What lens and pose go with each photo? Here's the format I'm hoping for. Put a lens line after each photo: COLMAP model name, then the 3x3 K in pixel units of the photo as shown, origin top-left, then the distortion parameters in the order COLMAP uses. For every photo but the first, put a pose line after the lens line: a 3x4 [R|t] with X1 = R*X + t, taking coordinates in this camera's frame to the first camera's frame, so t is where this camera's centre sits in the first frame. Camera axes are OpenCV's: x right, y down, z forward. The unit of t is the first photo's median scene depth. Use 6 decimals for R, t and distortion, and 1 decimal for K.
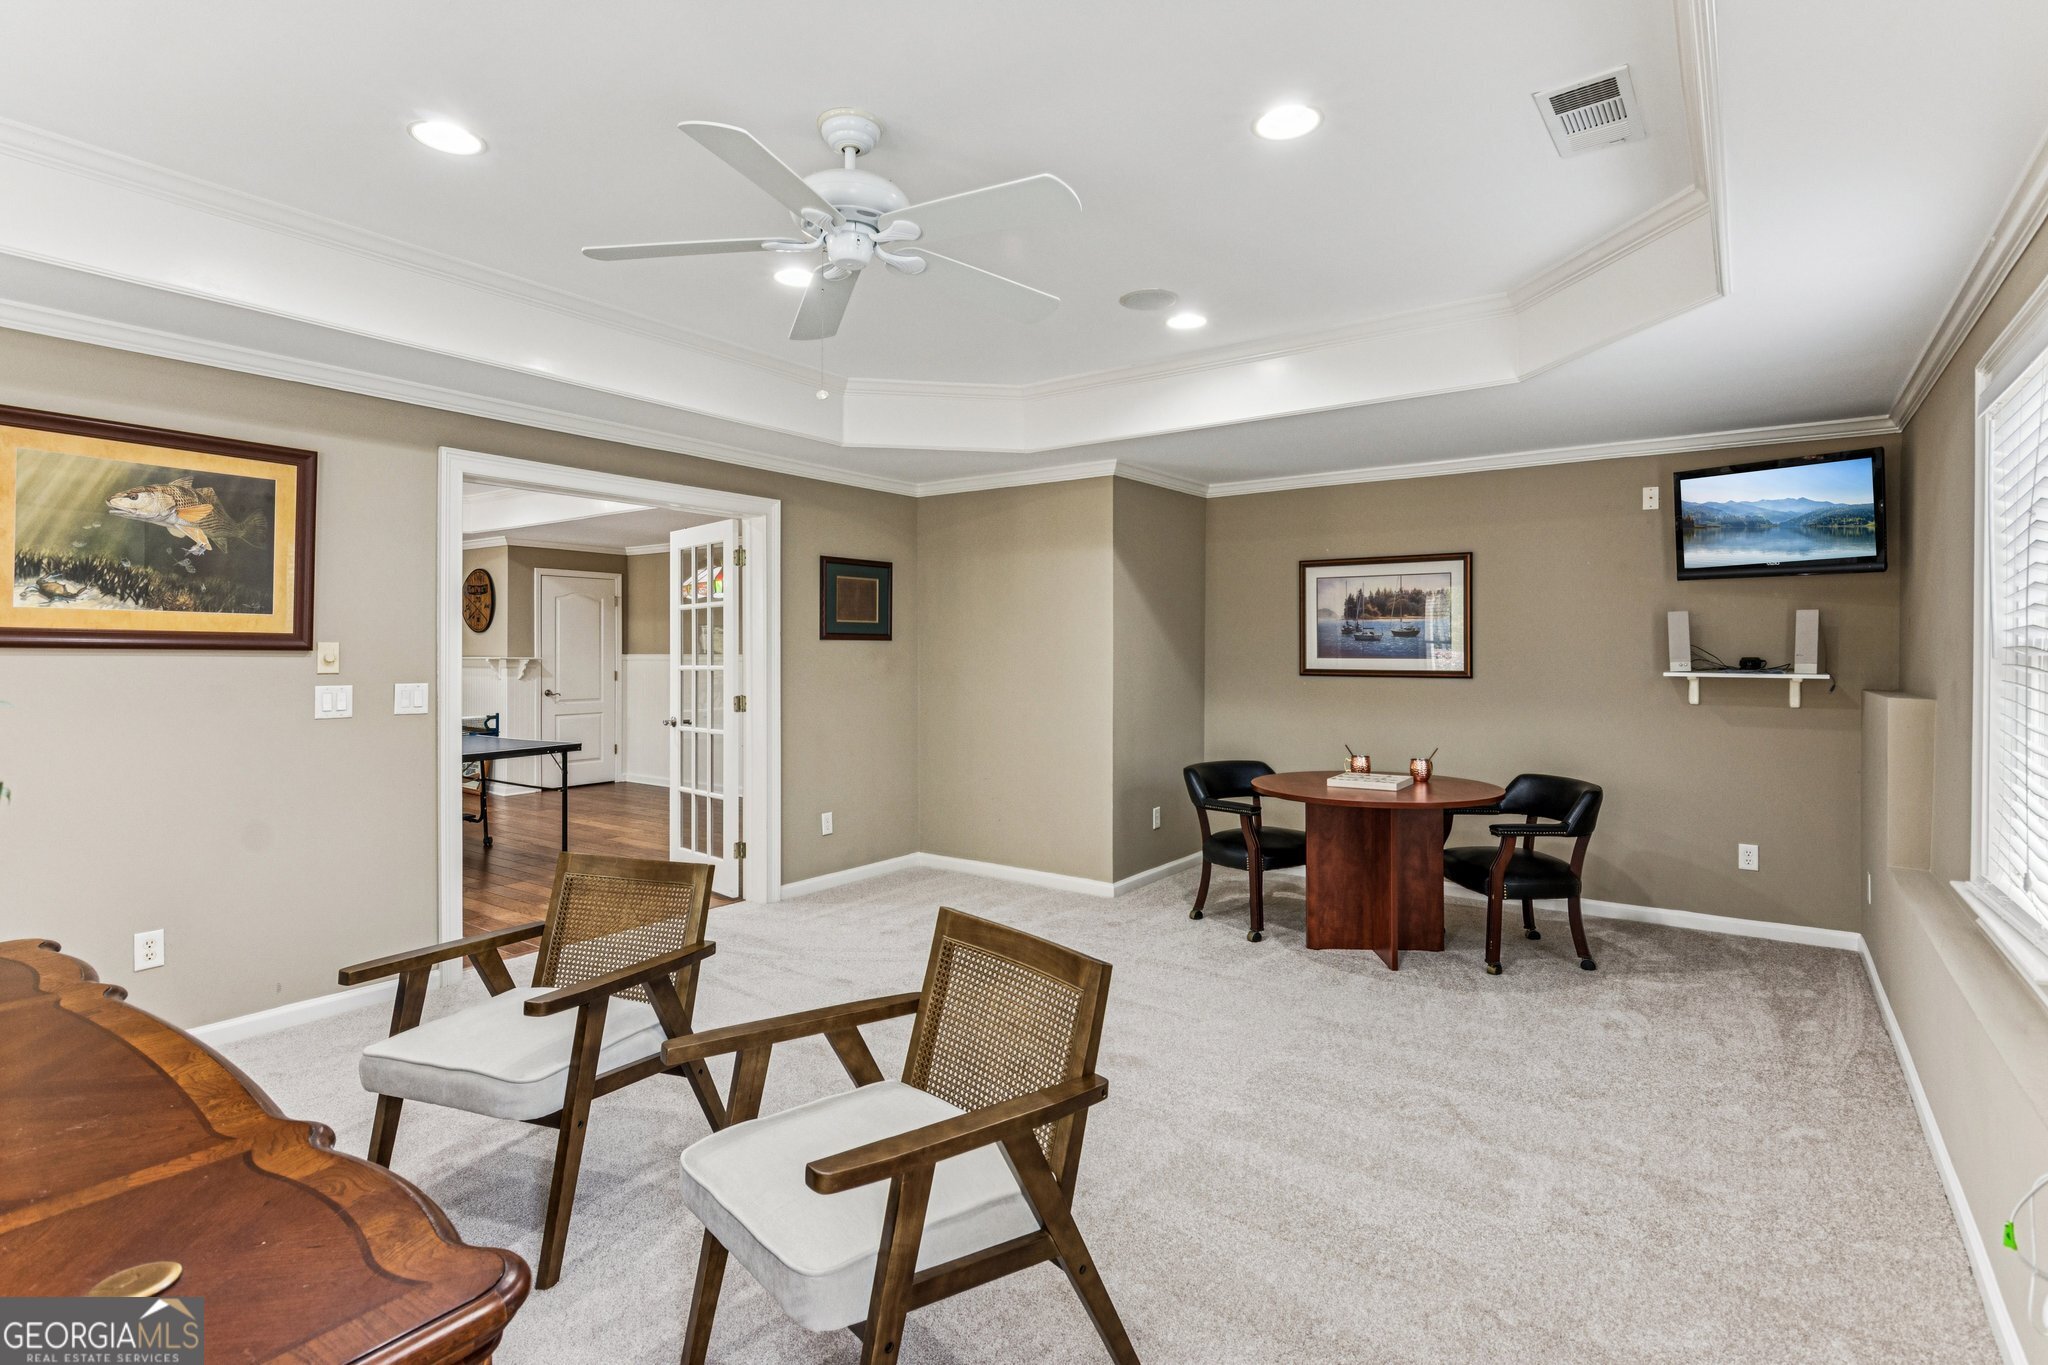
lens RADIAL K [[995.5, 0, 1001.9], [0, 995.5, 640.0], [0, 0, 1]] dist [0.000471, 0.000450]
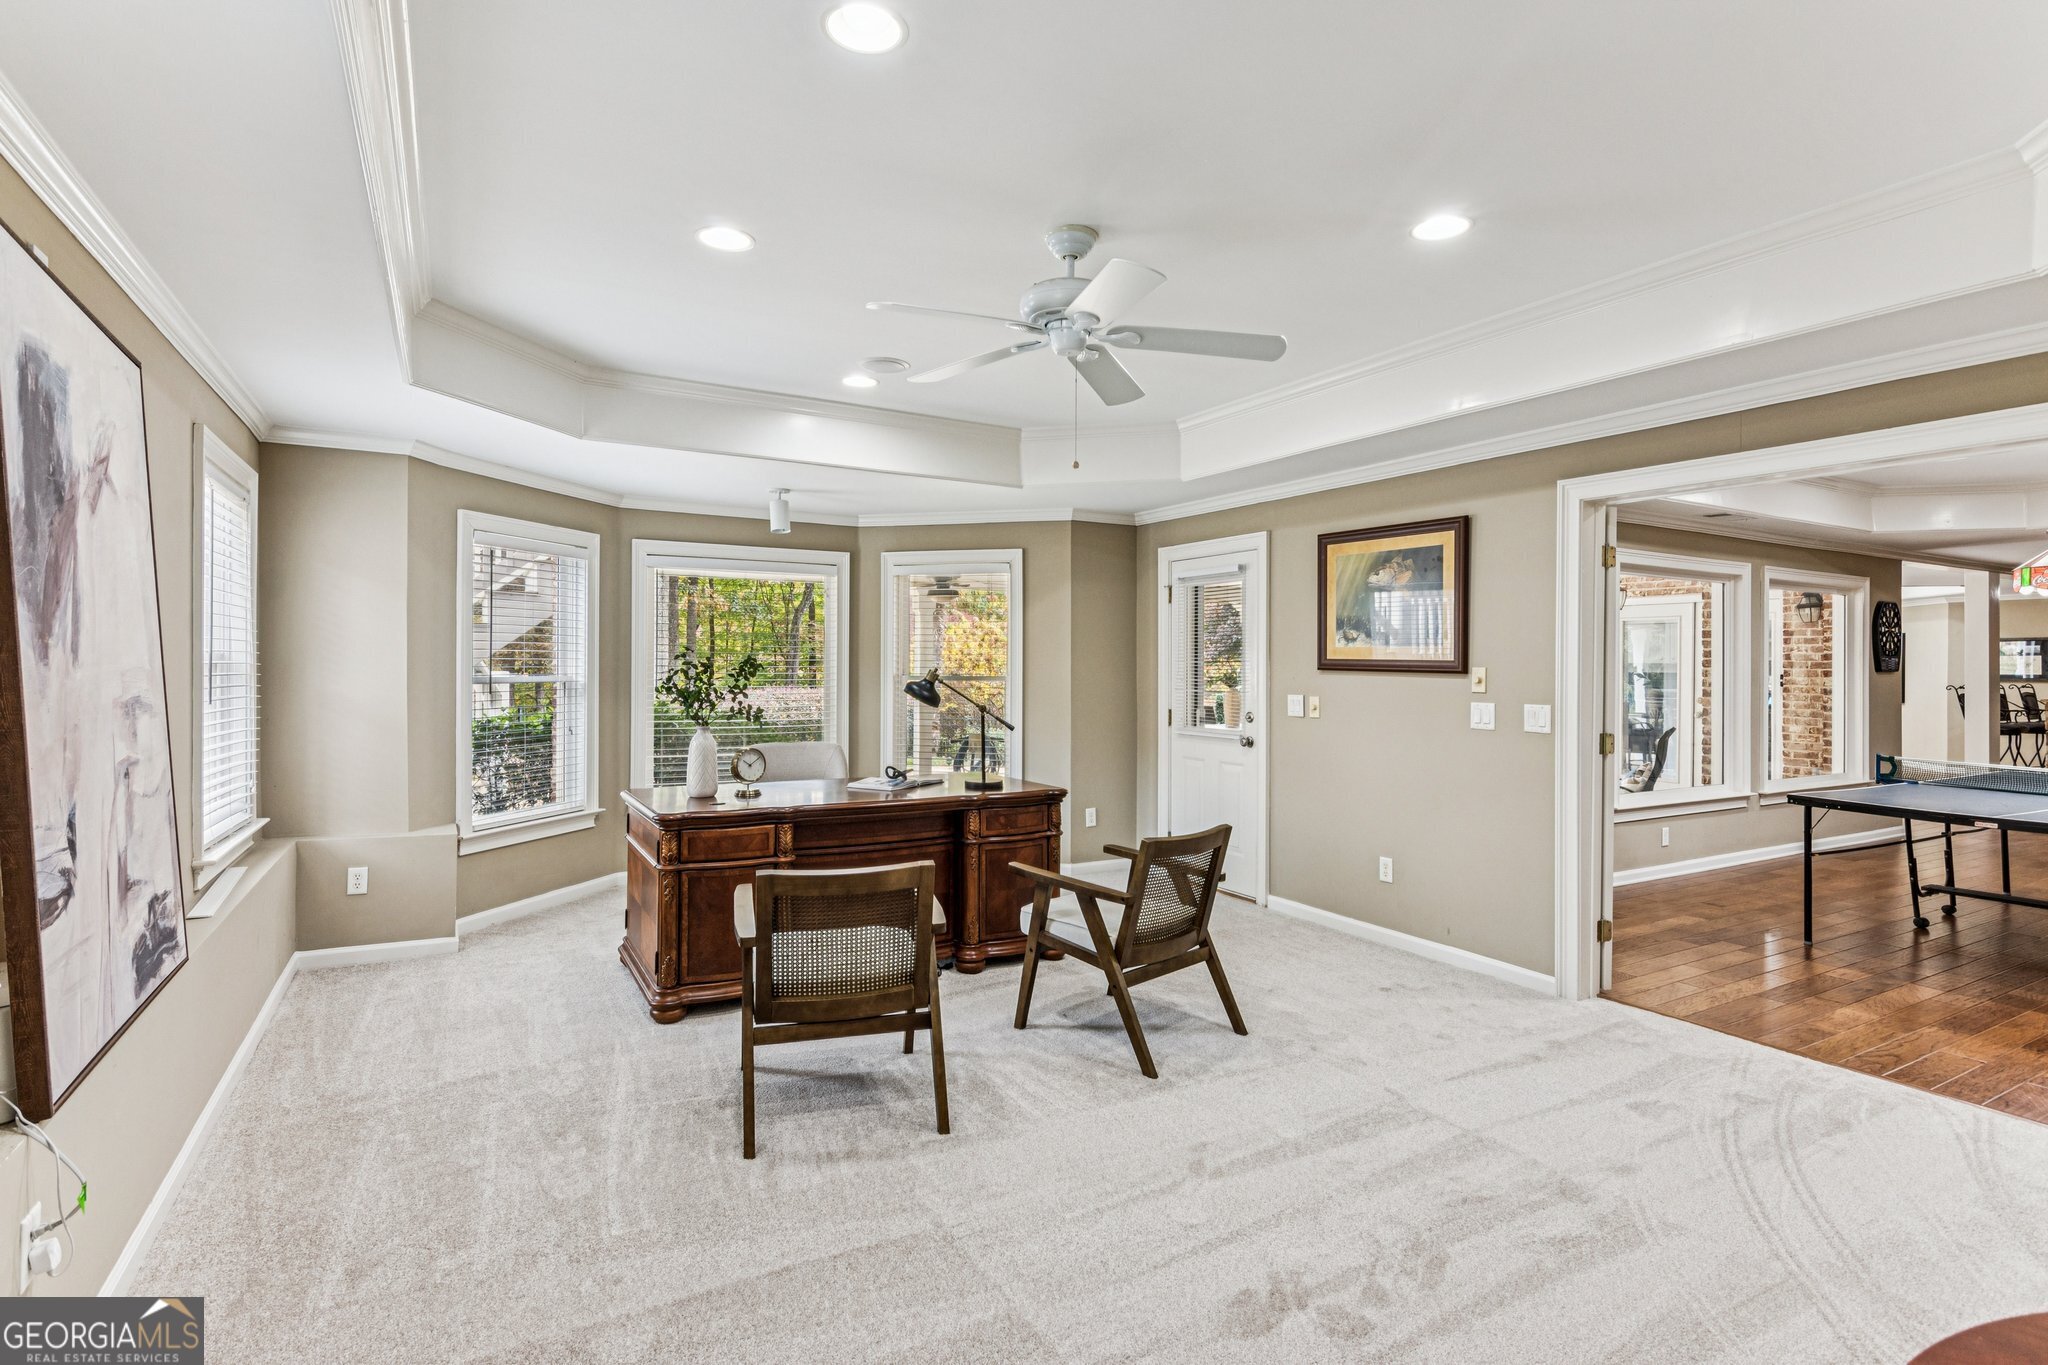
lens RADIAL K [[995.5, 0, 1023.3], [0, 995.5, 663.3], [0, 0, 1]] dist [0.000471, 0.000450]
pose [[-0.398464, -0.004896, -0.917171, 0.265616], [0.000048, 0.999986, -0.005359, 0.001631], [0.917184, -0.002180, -0.398458, 0.381946]]
